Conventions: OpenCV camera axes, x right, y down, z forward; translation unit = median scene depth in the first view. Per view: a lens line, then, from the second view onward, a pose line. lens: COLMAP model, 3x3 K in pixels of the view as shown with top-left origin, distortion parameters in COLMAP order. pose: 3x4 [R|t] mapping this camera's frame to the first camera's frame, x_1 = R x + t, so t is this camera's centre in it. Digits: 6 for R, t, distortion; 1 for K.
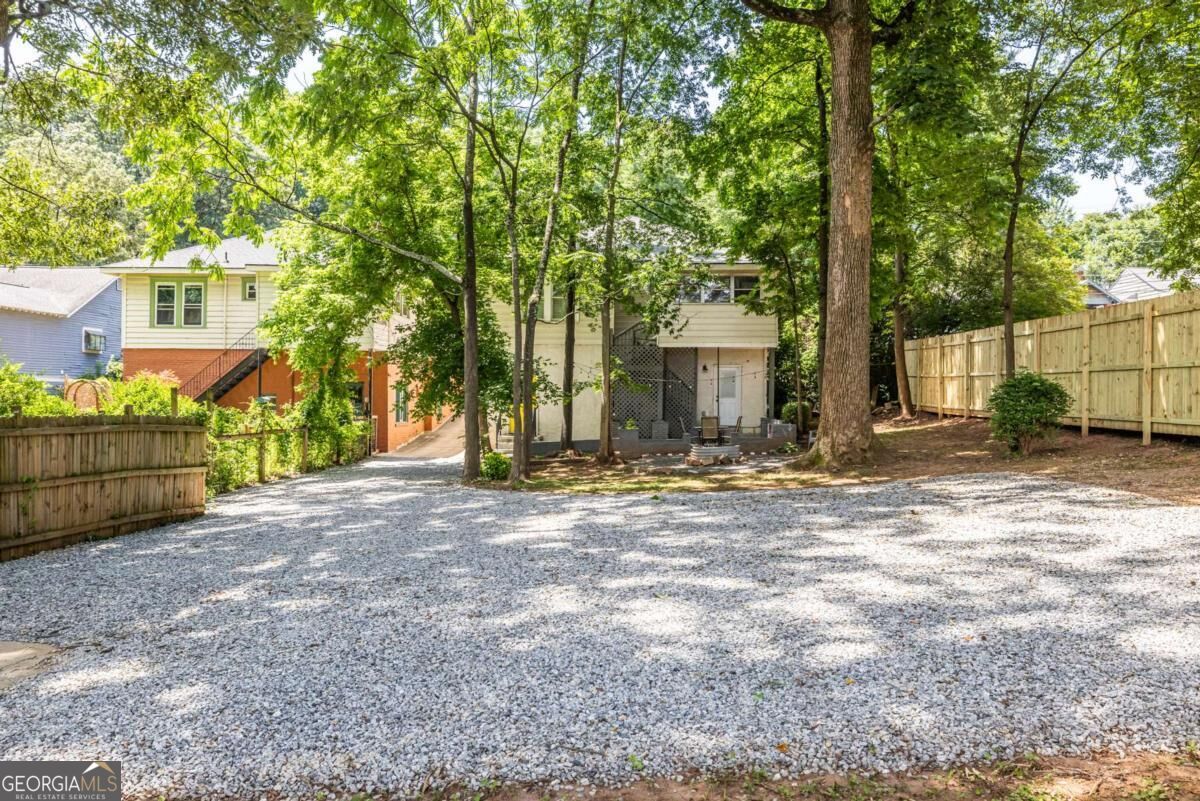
lens RADIAL K [[935.0, 0, 600.0], [0, 935.0, 400.5], [0, 0, 1]] dist [0.000863, -0.000016]
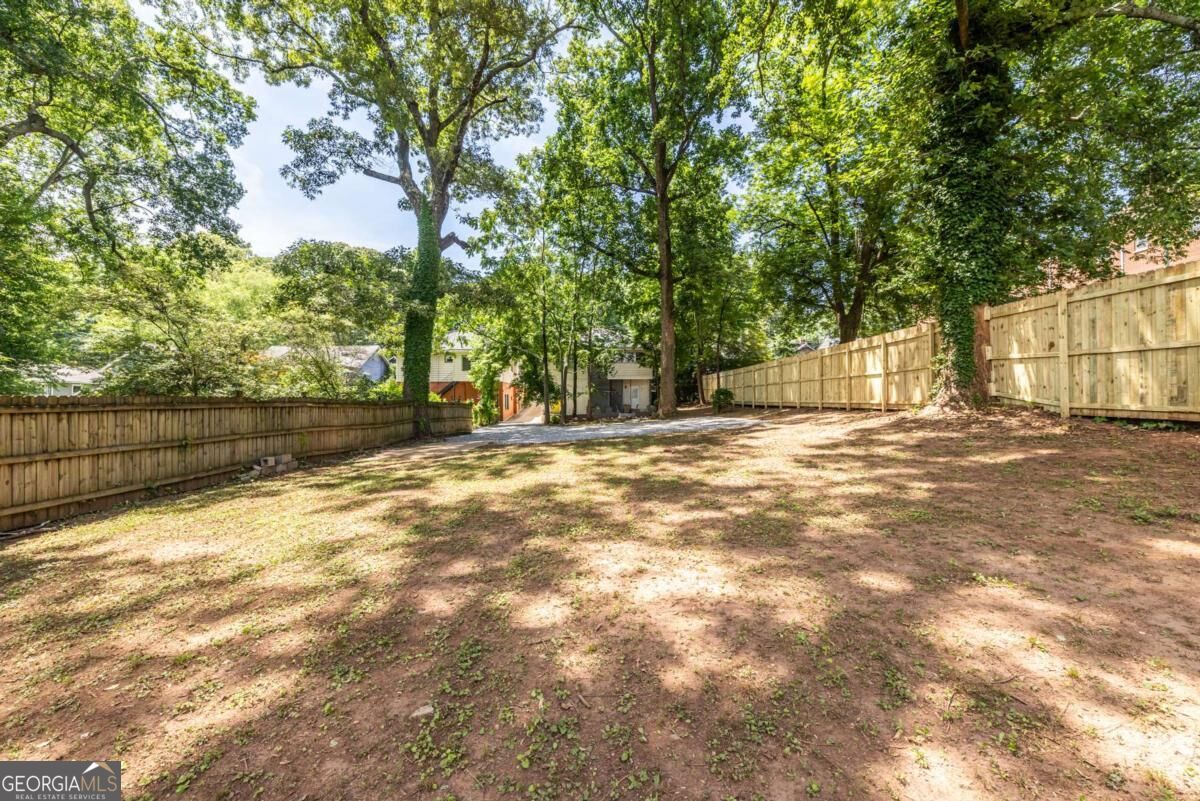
lens RADIAL K [[509.2, 0, 605.7], [0, 509.2, 406.6], [0, 0, 1]] dist [-0.001742, 0.000083]
pose [[0.998939, -0.015829, 0.043246, -0.010454], [0.015512, 0.999850, 0.007670, 0.011344], [-0.043361, -0.006991, 0.999035, -0.519376]]
